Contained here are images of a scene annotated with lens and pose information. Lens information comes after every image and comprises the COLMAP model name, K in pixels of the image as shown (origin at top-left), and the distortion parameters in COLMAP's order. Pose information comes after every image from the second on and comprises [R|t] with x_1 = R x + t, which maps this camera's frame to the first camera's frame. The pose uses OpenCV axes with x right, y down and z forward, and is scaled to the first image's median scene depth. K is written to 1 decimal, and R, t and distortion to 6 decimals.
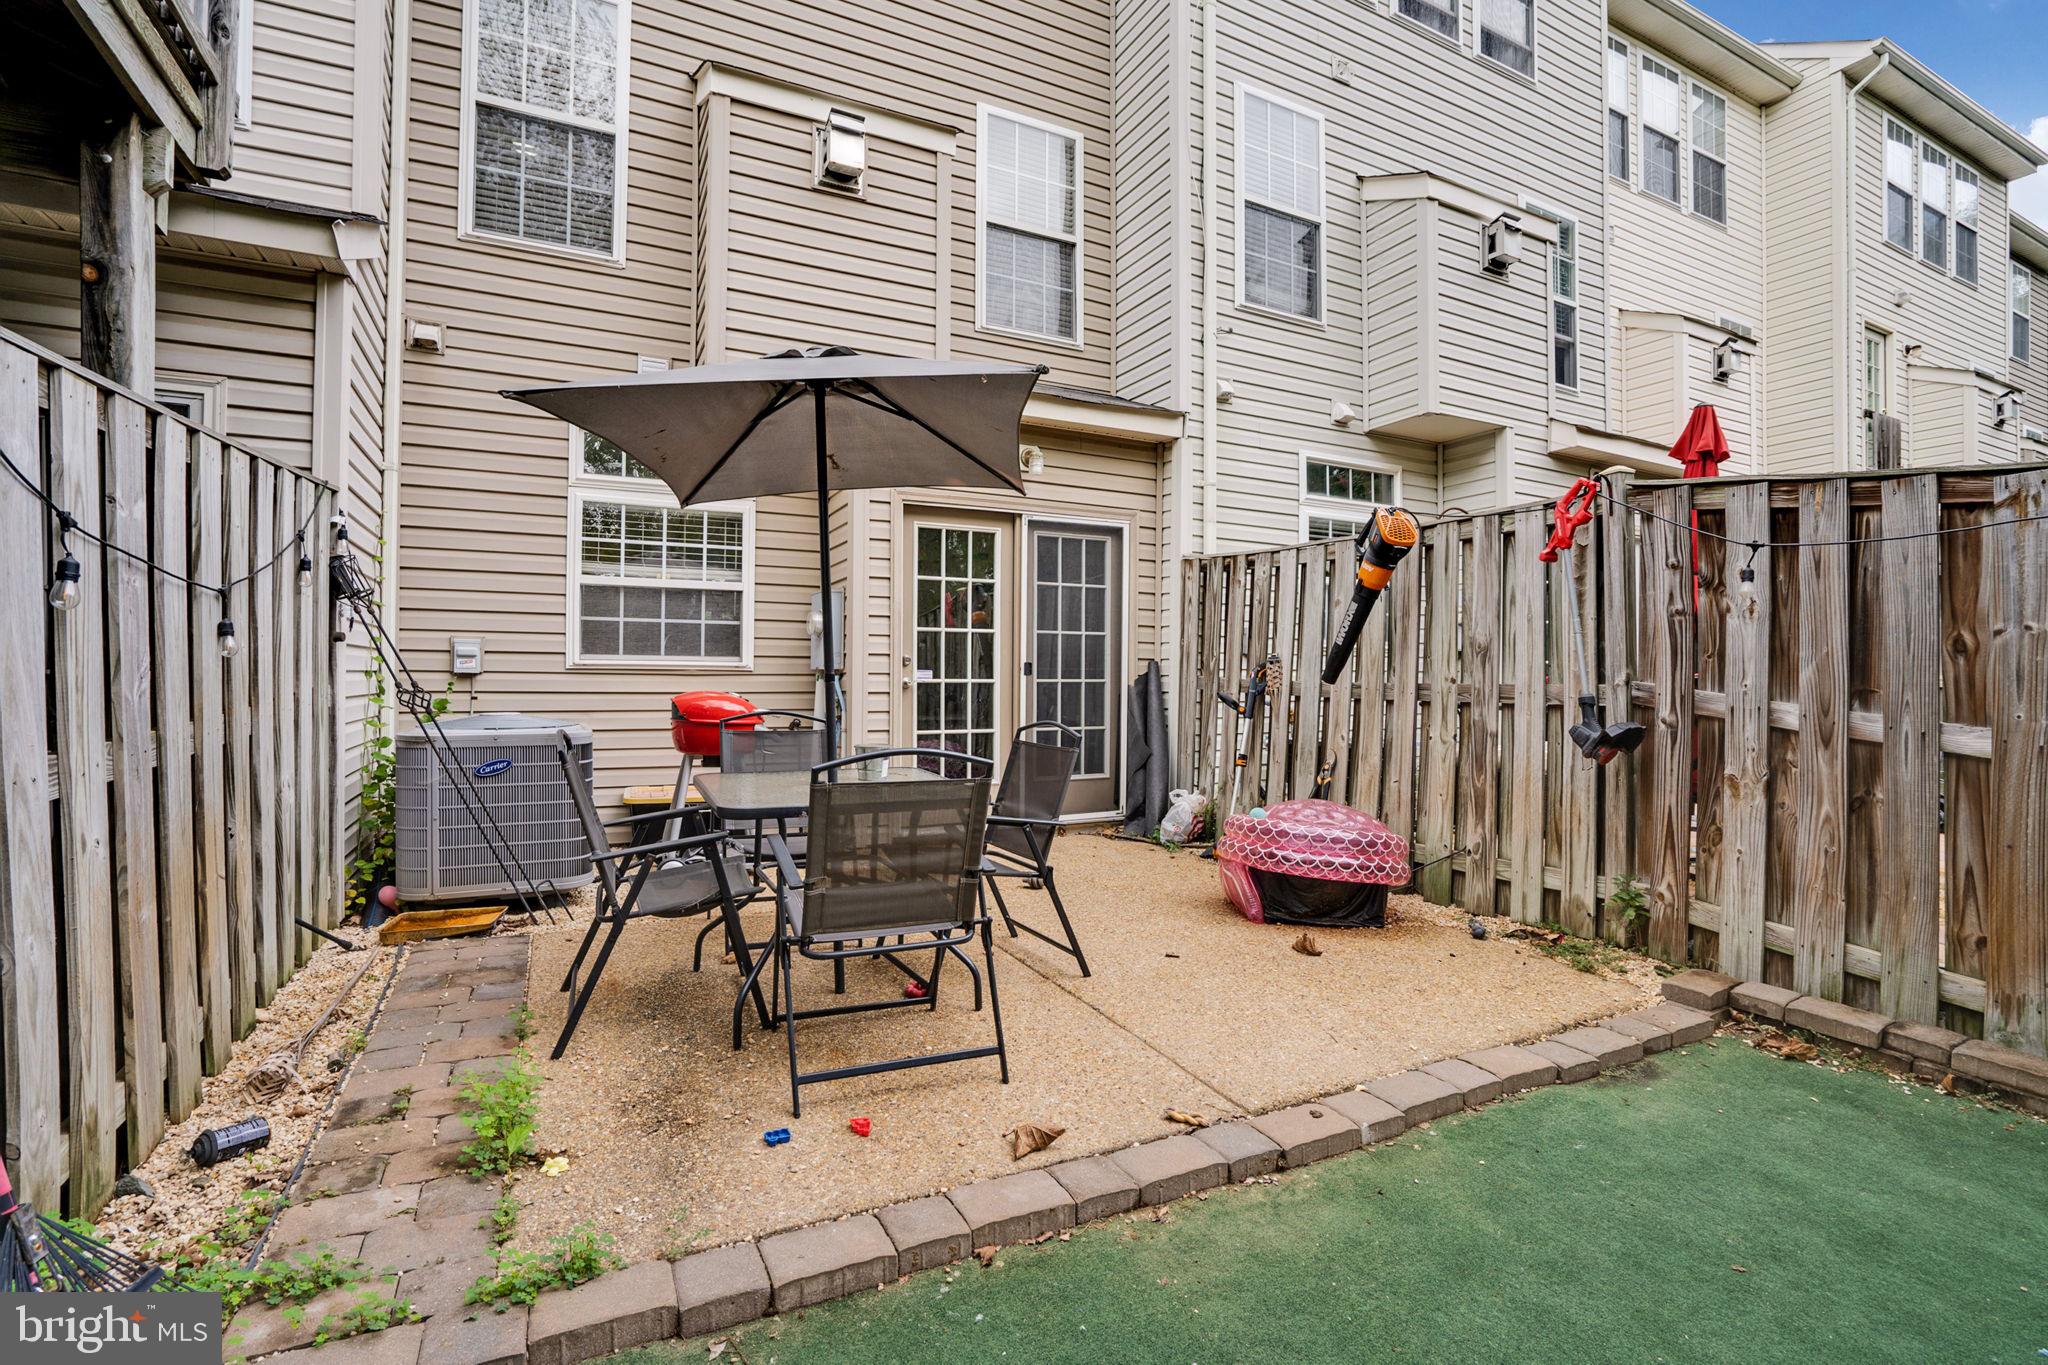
lens RADIAL K [[921.8, 0, 1038.4], [0, 921.8, 683.1], [0, 0, 1]] dist [-0.052159, 0.021102]
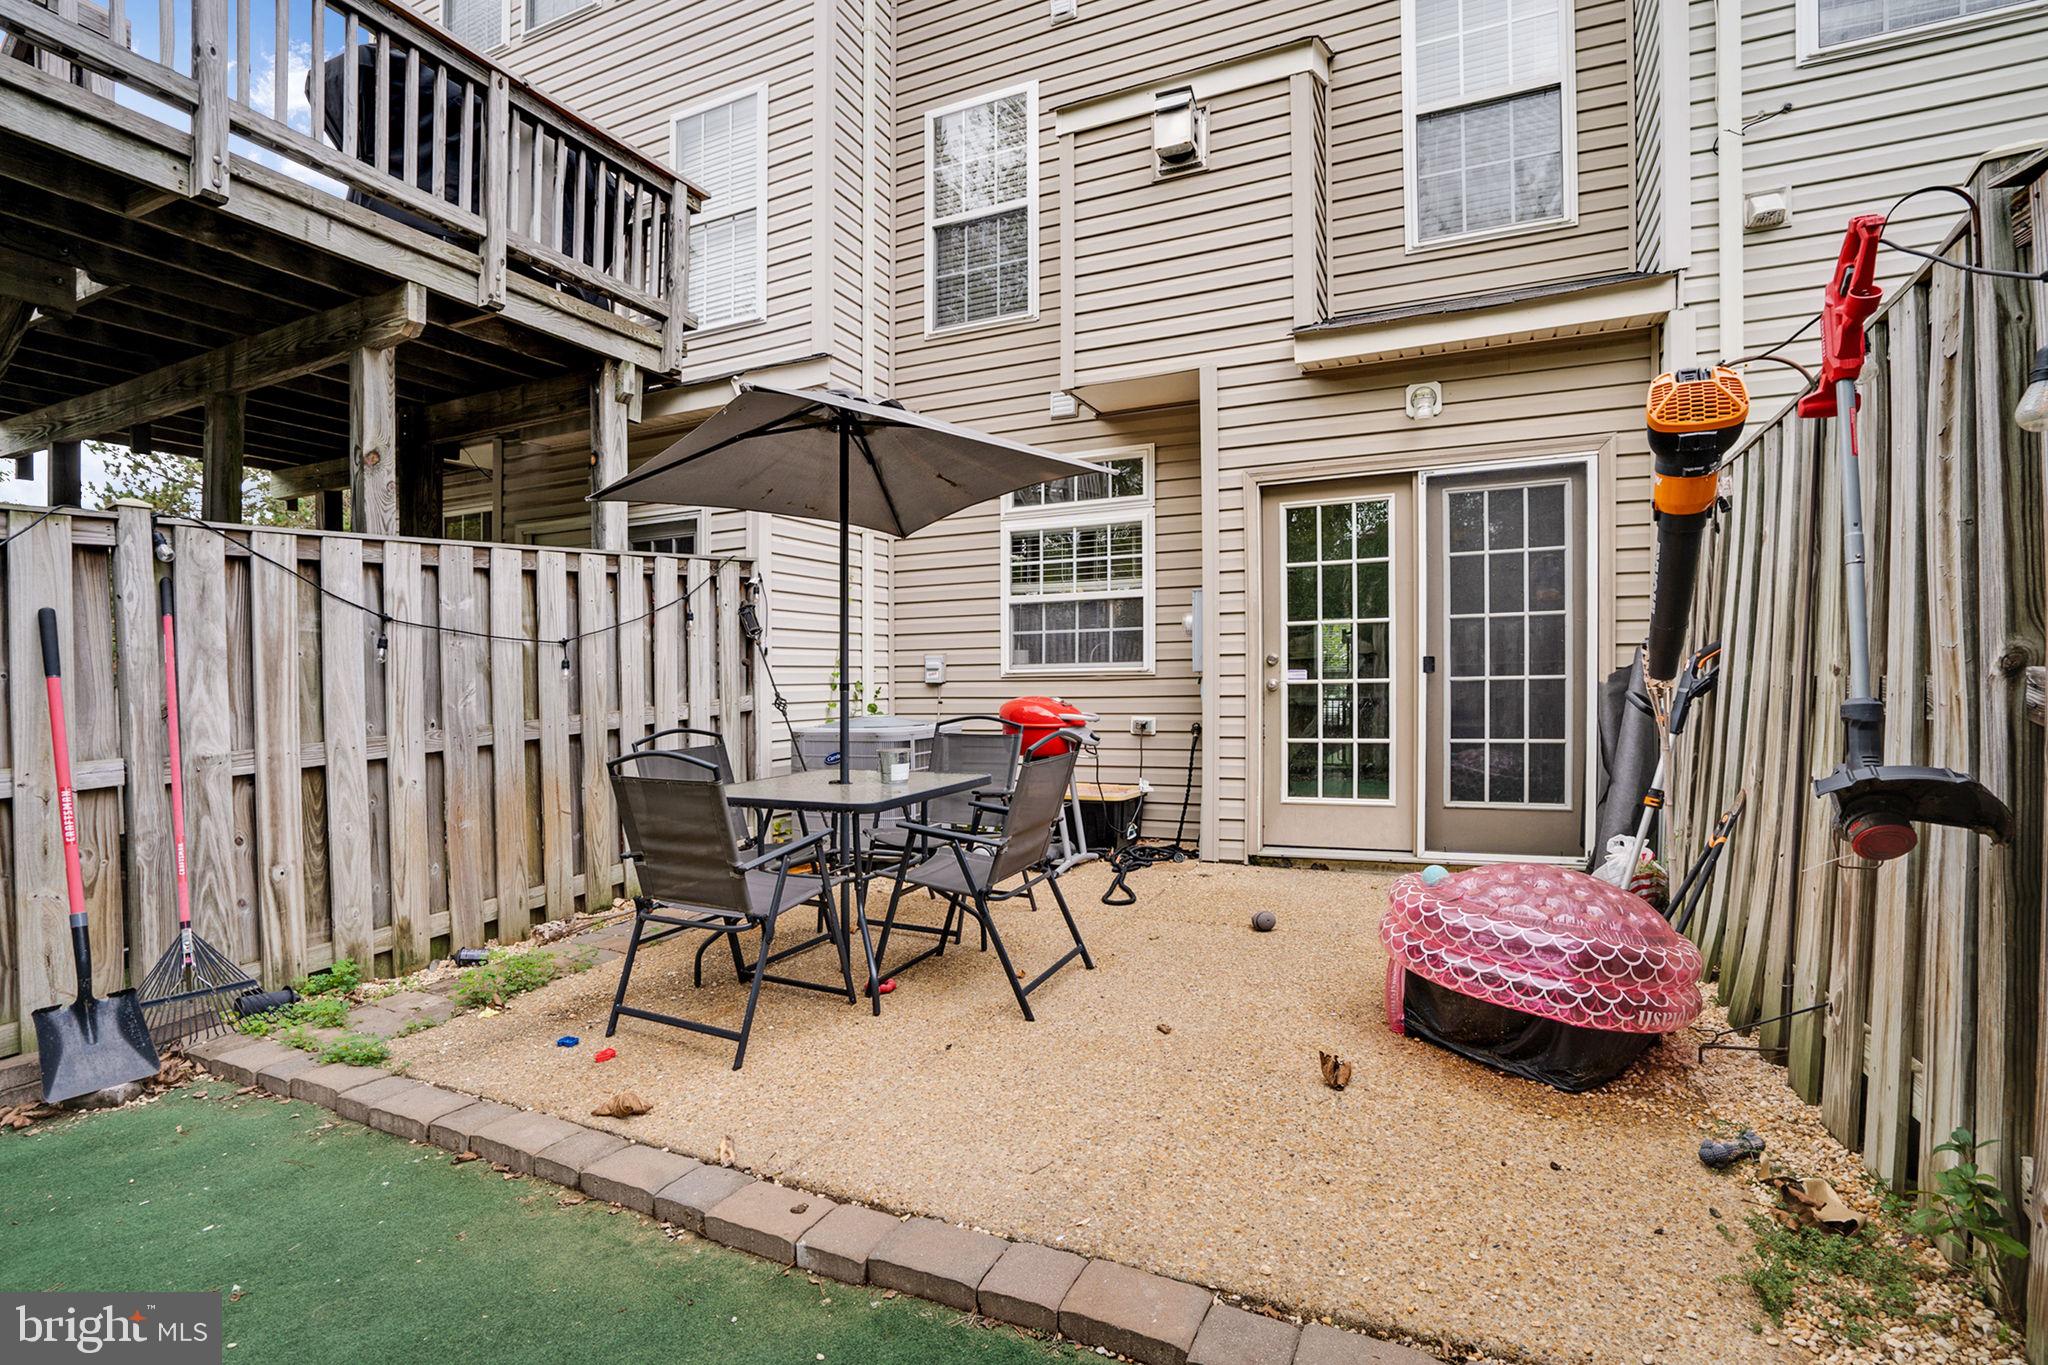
lens RADIAL K [[943.4, 0, 1026.7], [0, 943.4, 693.2], [0, 0, 1]] dist [-0.056657, 0.023094]
pose [[0.635377, -0.007014, -0.772170, 0.429647], [0.016217, 0.999859, 0.004262, 0.000127], [0.772032, -0.015231, 0.635402, 0.244818]]
